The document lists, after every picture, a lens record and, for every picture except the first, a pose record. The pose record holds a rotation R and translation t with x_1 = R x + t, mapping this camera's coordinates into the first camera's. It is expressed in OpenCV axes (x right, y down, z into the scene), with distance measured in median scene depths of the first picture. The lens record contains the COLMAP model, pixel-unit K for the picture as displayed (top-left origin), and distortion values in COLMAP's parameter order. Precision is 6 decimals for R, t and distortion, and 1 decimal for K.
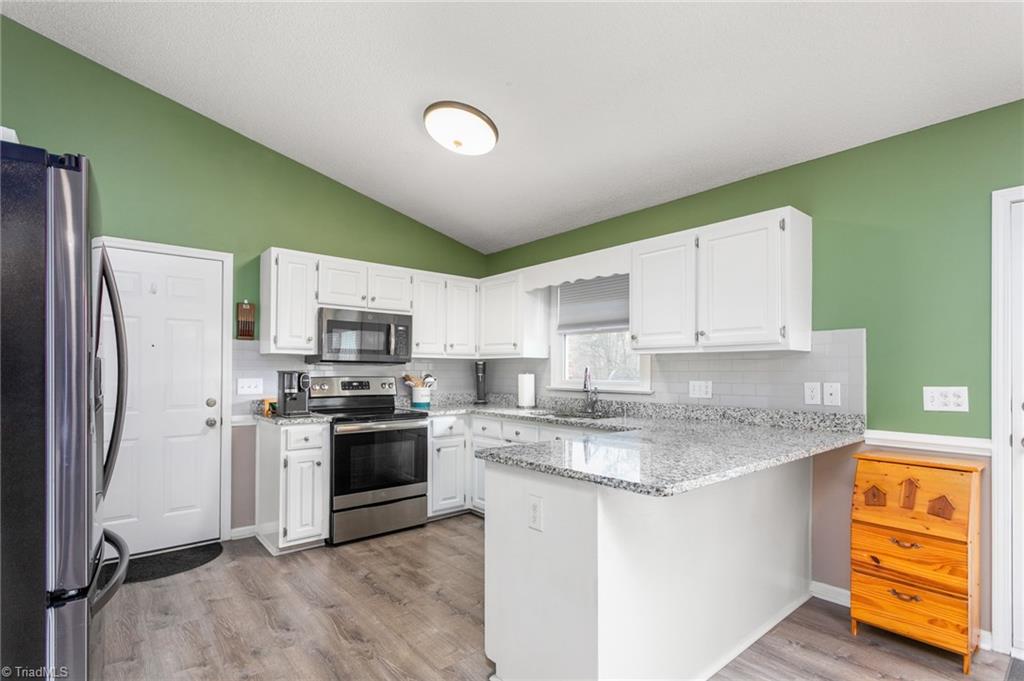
lens RADIAL K [[498.4, 0, 511.2], [0, 498.4, 361.2], [0, 0, 1]] dist [-0.000985, -0.000471]
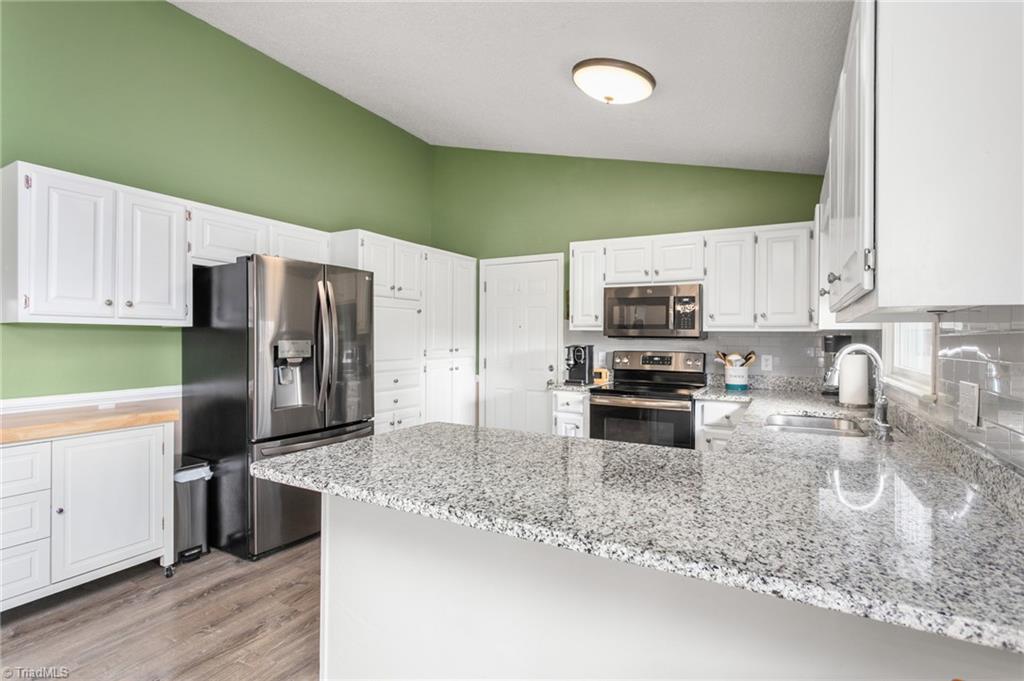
lens RADIAL K [[489.0, 0, 512.0], [0, 489.0, 340.5], [0, 0, 1]] dist [-0.000639, -0.000141]
pose [[0.368670, 0.005090, -0.929546, 0.562600], [0.013297, 0.999854, 0.010749, -0.006206], [0.929465, -0.016323, 0.368549, 0.428966]]
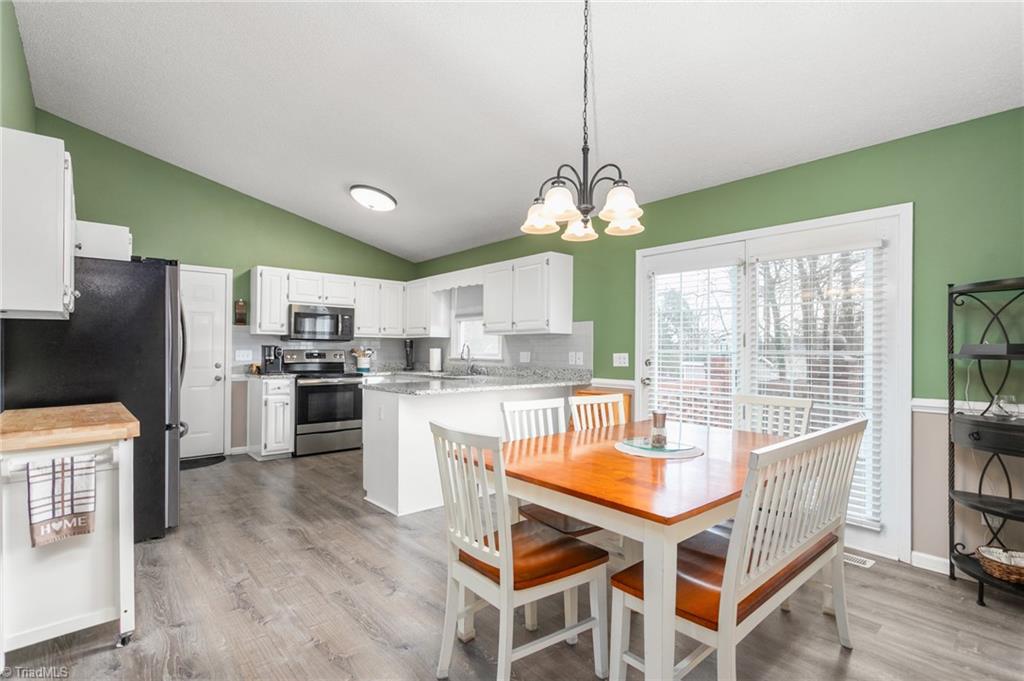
lens RADIAL K [[489.0, 0, 512.0], [0, 489.0, 340.5], [0, 0, 1]] dist [-0.000639, -0.000141]
pose [[0.999871, 0.001666, 0.015984, 0.285548], [-0.001675, 0.999998, 0.000508, 0.002095], [-0.015983, -0.000535, 0.999872, -0.532832]]
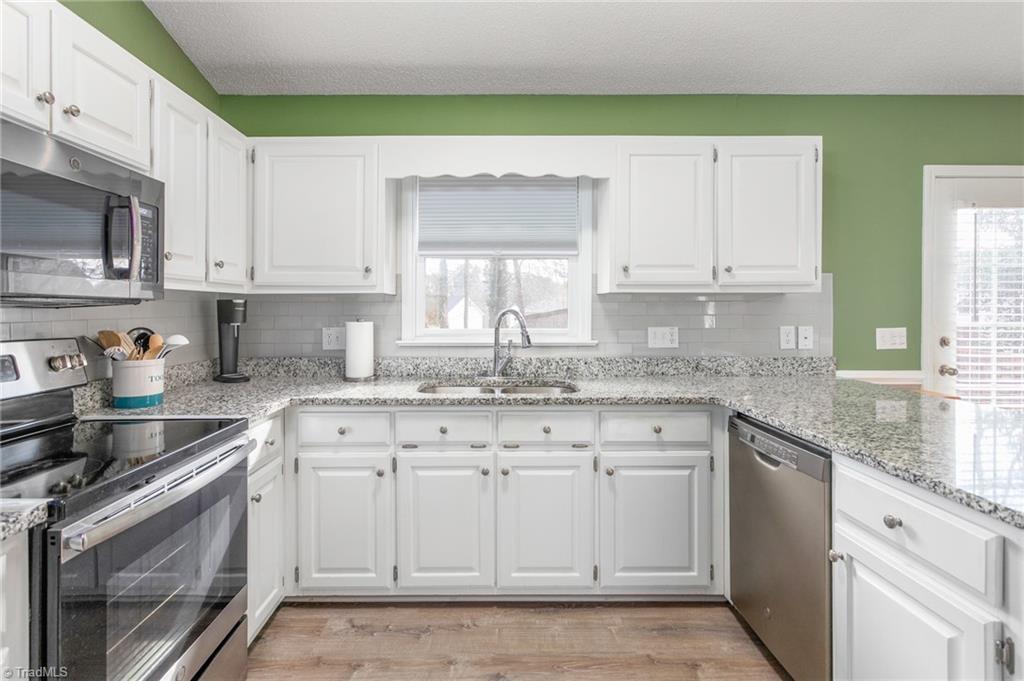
lens RADIAL K [[503.4, 0, 496.2], [0, 503.4, 307.6], [0, 0, 1]] dist [0.000323, -0.000060]
pose [[0.643233, -0.004117, 0.765659, -0.391470], [-0.011691, 0.999816, 0.015198, -0.001485], [-0.765581, -0.018727, 0.643067, 0.620053]]
